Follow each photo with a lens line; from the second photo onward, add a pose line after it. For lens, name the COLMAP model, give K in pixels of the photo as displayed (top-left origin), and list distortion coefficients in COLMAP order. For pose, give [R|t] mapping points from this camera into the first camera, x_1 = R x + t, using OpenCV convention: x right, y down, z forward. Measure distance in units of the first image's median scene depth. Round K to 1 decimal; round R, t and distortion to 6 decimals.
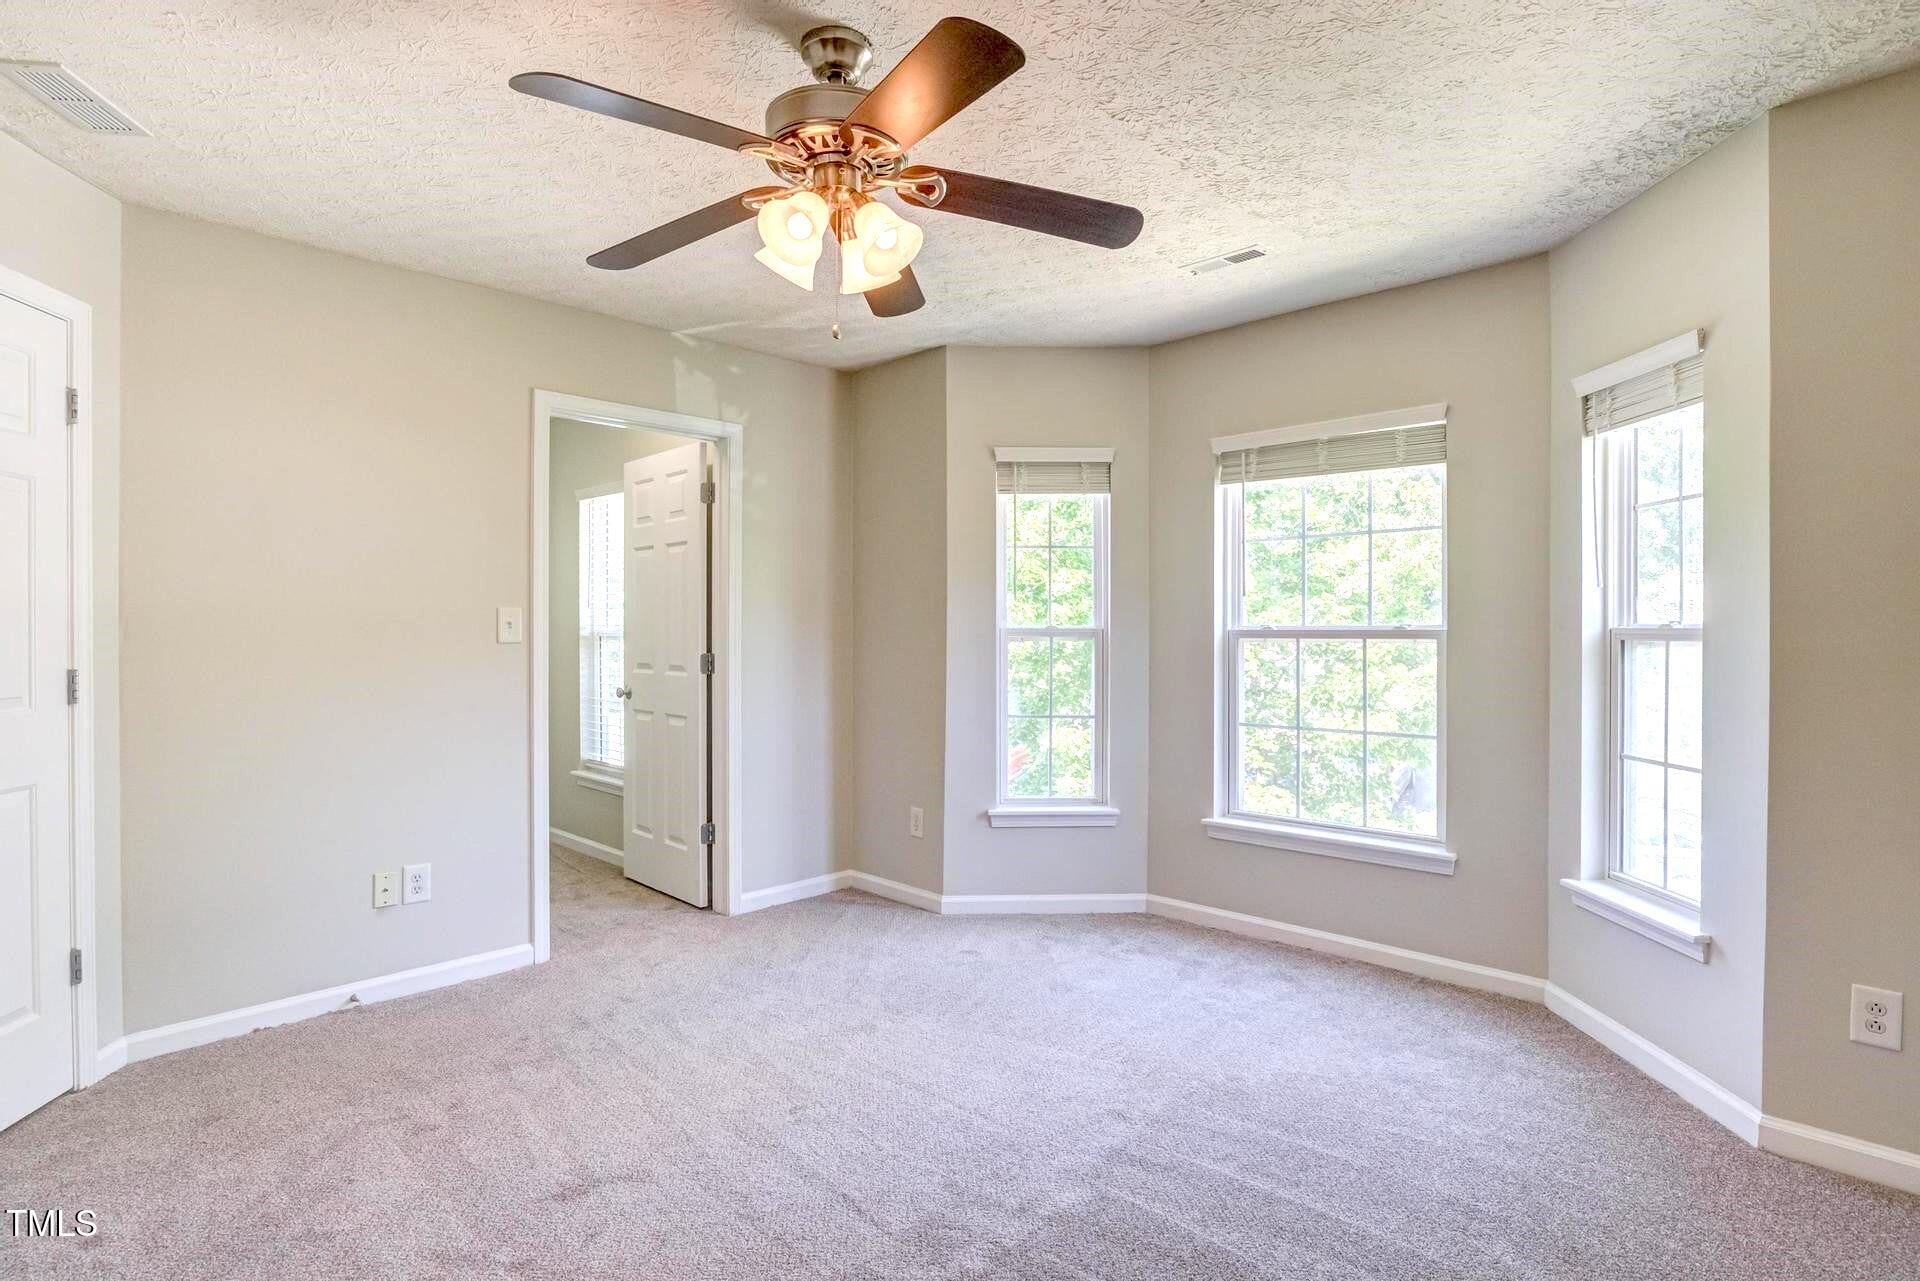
lens RADIAL K [[979.9, 0, 949.0], [0, 979.9, 629.8], [0, 0, 1]] dist [-0.031193, 0.010633]
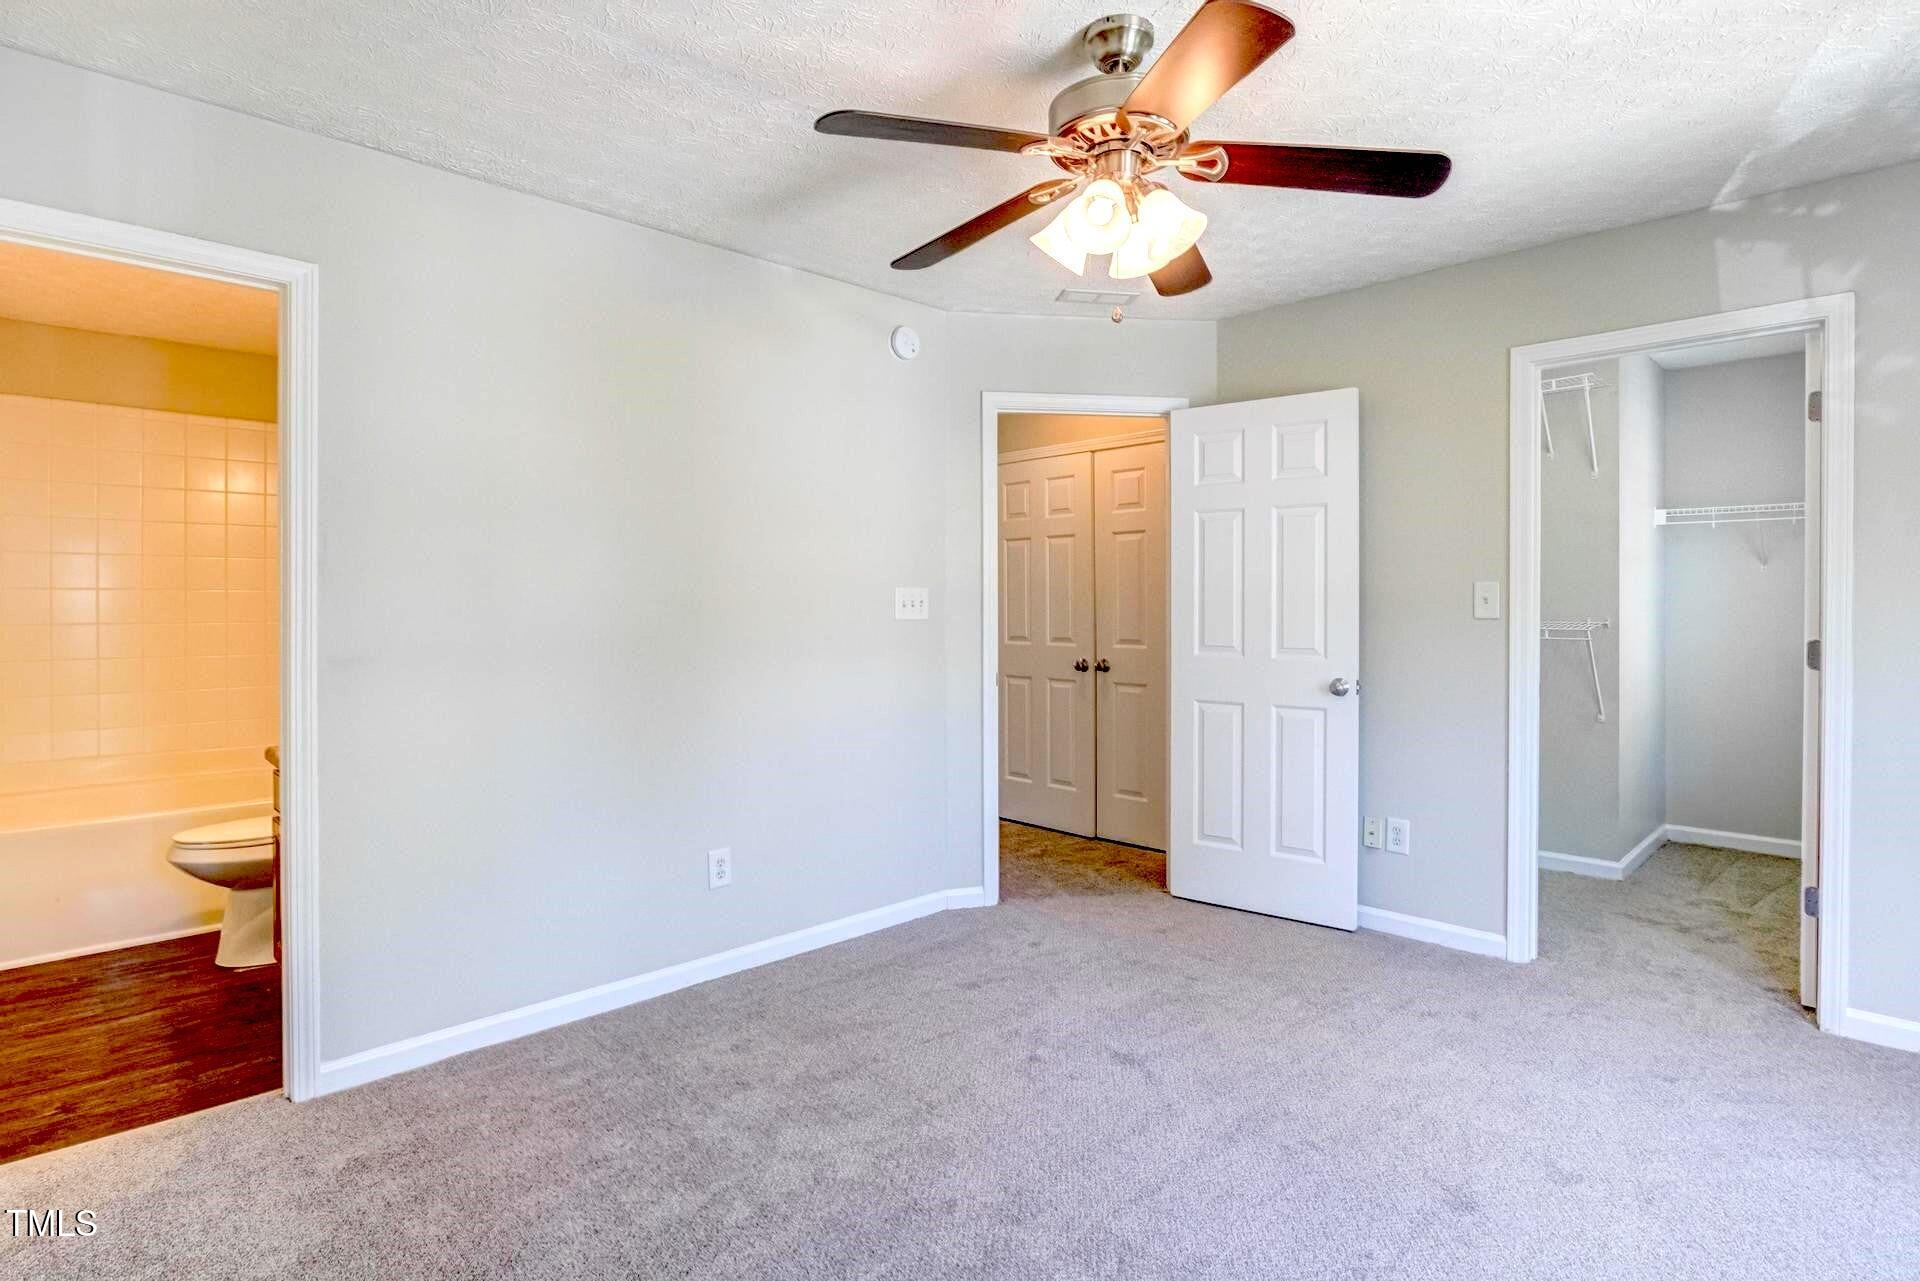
lens RADIAL K [[979.9, 0, 977.8], [0, 979.9, 620.9], [0, 0, 1]] dist [-0.031193, 0.010633]
pose [[-0.029079, 0.014423, -0.999473, 0.529895], [0.005820, 0.999881, 0.014259, -0.001284], [0.999560, -0.005402, -0.029160, 0.521475]]
